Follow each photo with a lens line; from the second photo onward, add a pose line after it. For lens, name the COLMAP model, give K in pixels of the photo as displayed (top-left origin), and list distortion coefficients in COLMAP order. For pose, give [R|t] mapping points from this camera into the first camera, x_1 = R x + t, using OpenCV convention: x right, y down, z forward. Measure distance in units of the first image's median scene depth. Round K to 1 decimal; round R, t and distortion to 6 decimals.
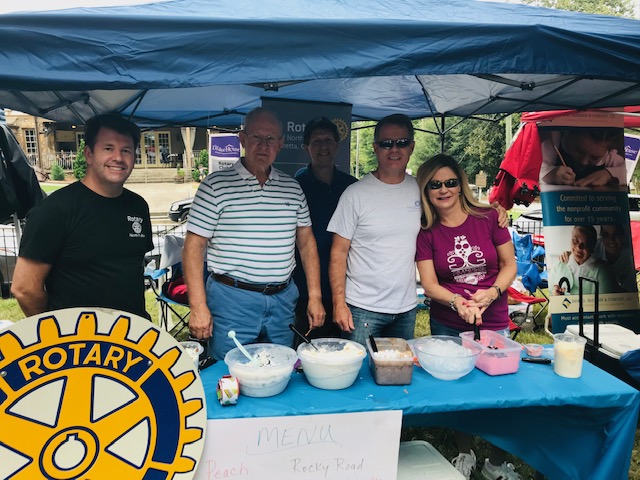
lens RADIAL K [[509.6, 0, 319.2], [0, 509.6, 236.3], [0, 0, 1]] dist [0.011717, -0.000631]
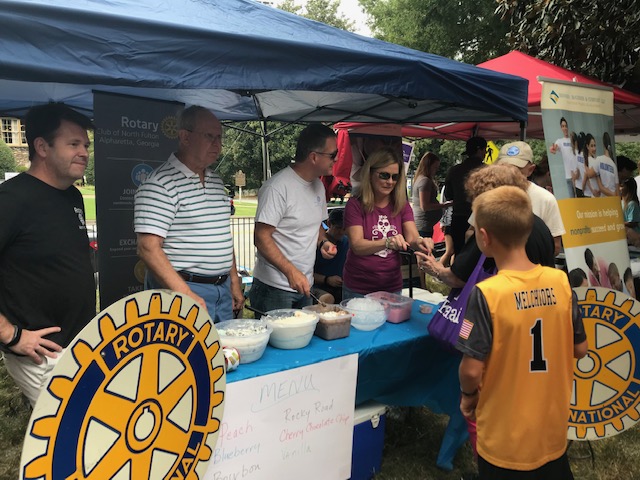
lens RADIAL K [[513.2, 0, 320.0], [0, 513.2, 240.0], [0, 0, 1]] dist [0.008481, 0.004257]
pose [[0.886978, -0.053683, 0.458681, -0.558491], [0.050237, 0.998543, 0.019723, 0.026816], [-0.459071, 0.005549, 0.888382, -0.122760]]
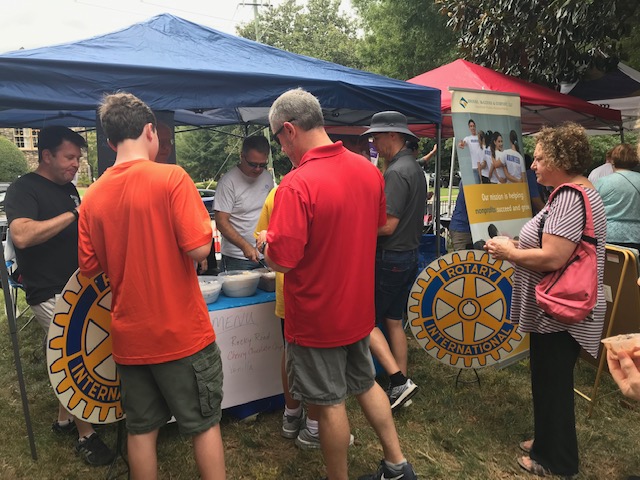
lens RADIAL K [[513.2, 0, 320.0], [0, 513.2, 240.0], [0, 0, 1]] dist [0.008481, 0.004257]
pose [[0.894548, -0.072472, 0.441057, -0.559622], [0.069258, 0.997324, 0.023406, 0.113768], [-0.441573, 0.009609, 0.897174, -0.702899]]
